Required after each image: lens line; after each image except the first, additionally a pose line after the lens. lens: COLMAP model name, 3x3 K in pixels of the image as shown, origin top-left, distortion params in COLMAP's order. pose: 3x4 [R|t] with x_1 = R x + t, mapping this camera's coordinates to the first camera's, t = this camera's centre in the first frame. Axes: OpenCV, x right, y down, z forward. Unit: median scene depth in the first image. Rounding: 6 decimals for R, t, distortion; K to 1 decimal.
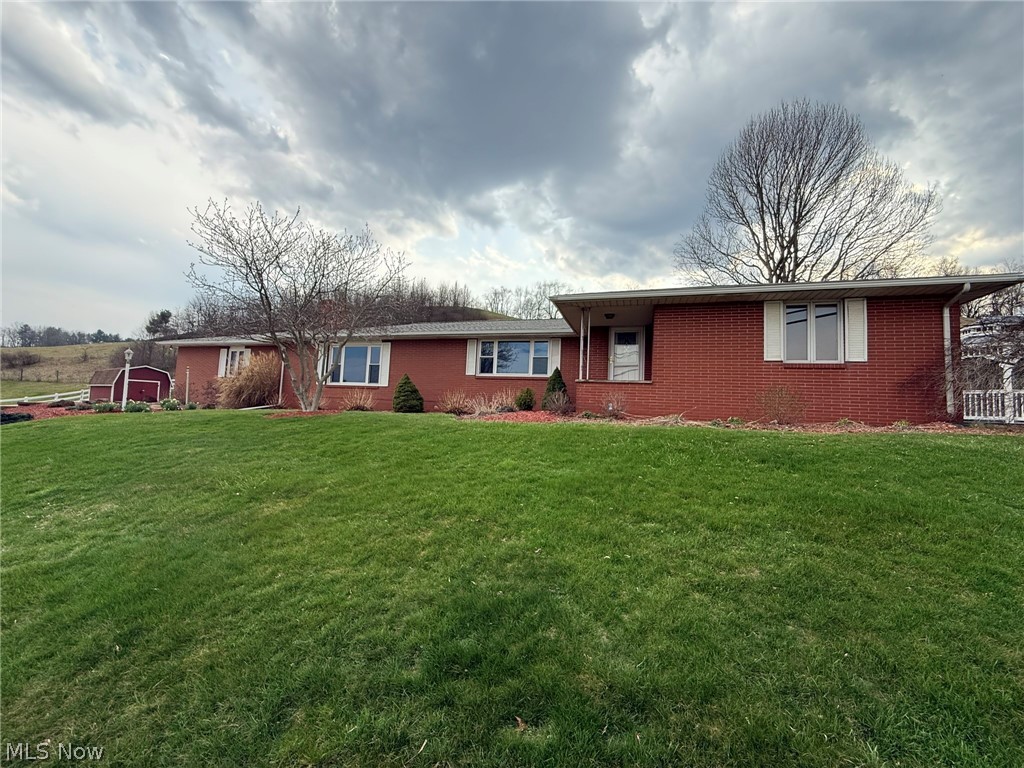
lens RADIAL K [[406.7, 0, 510.7], [0, 406.7, 386.2], [0, 0, 1]] dist [-0.001333, -0.000050]
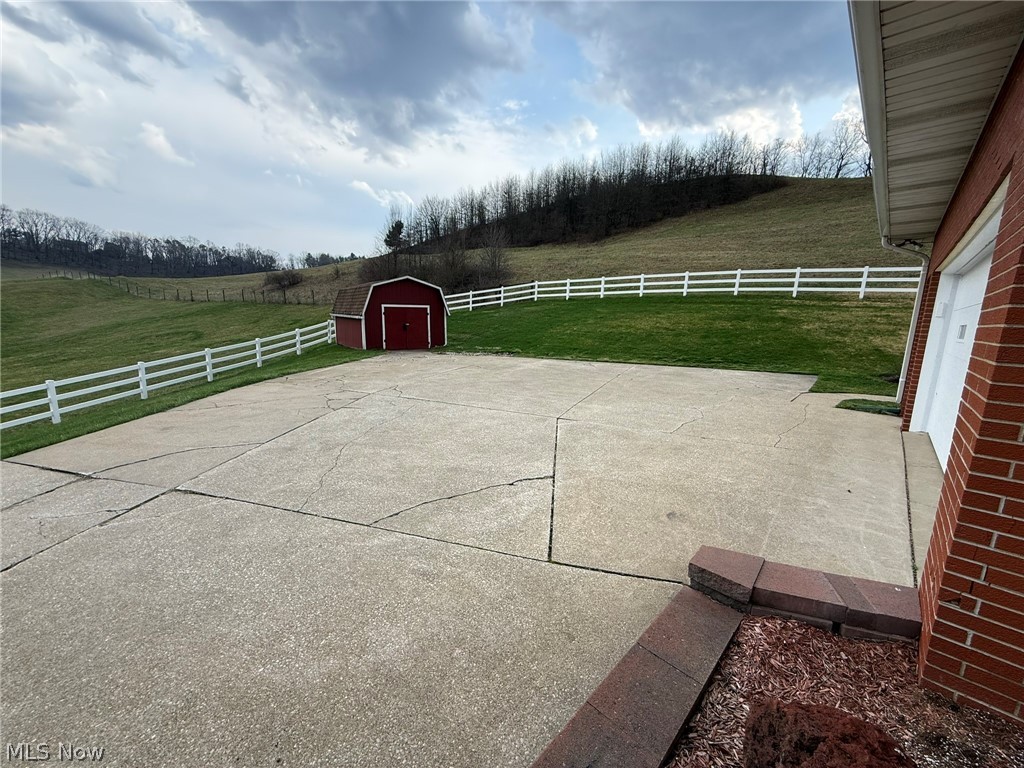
lens RADIAL K [[406.7, 0, 511.4], [0, 406.7, 381.1], [0, 0, 1]] dist [-0.001333, -0.000050]
pose [[0.905214, 0.055973, -0.421253, -0.188623], [0.036667, 0.977303, 0.208649, -0.007504], [0.423370, -0.204318, 0.882616, 0.195665]]
